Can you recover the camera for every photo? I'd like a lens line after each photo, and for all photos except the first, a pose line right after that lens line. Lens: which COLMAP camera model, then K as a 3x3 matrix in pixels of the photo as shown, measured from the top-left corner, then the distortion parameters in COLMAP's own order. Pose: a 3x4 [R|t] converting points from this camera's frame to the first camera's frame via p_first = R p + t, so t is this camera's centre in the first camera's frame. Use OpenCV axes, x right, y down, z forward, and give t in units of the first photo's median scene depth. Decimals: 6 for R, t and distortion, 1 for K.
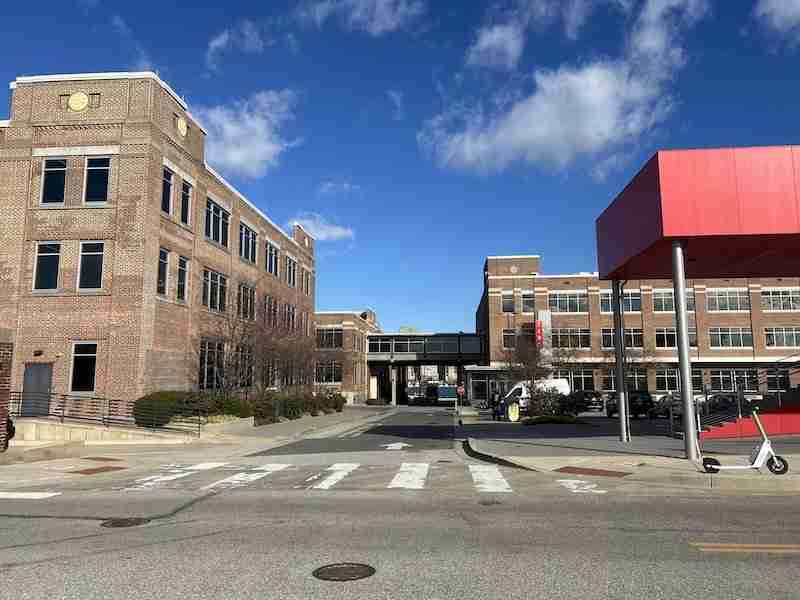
lens RADIAL K [[596.4, 0, 400.0], [0, 596.4, 300.0], [0, 0, 1]] dist [0.069362, -0.059301]
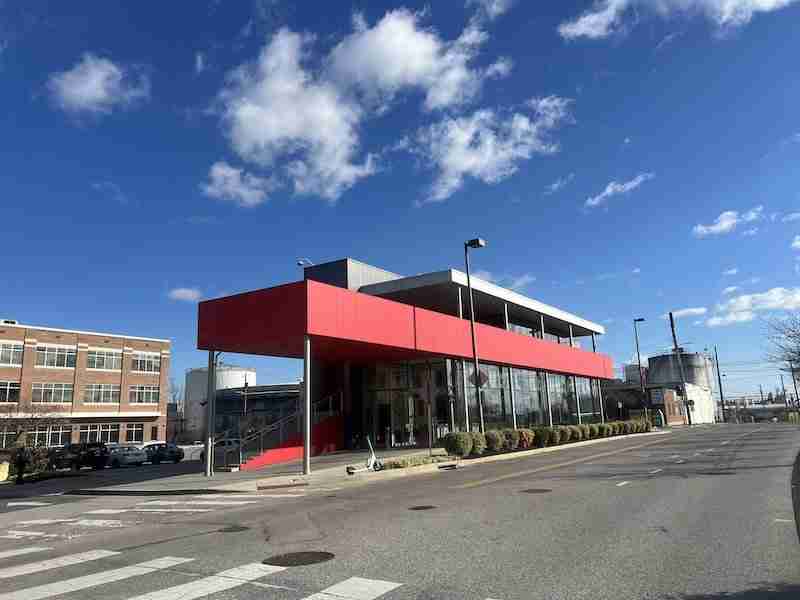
lens RADIAL K [[596.4, 0, 400.0], [0, 596.4, 300.0], [0, 0, 1]] dist [0.069362, -0.059301]
pose [[0.475517, 0.164079, 0.864269, -0.253096], [-0.084908, 0.986425, -0.140554, 0.003165], [-0.875599, -0.006547, 0.482994, 0.005551]]
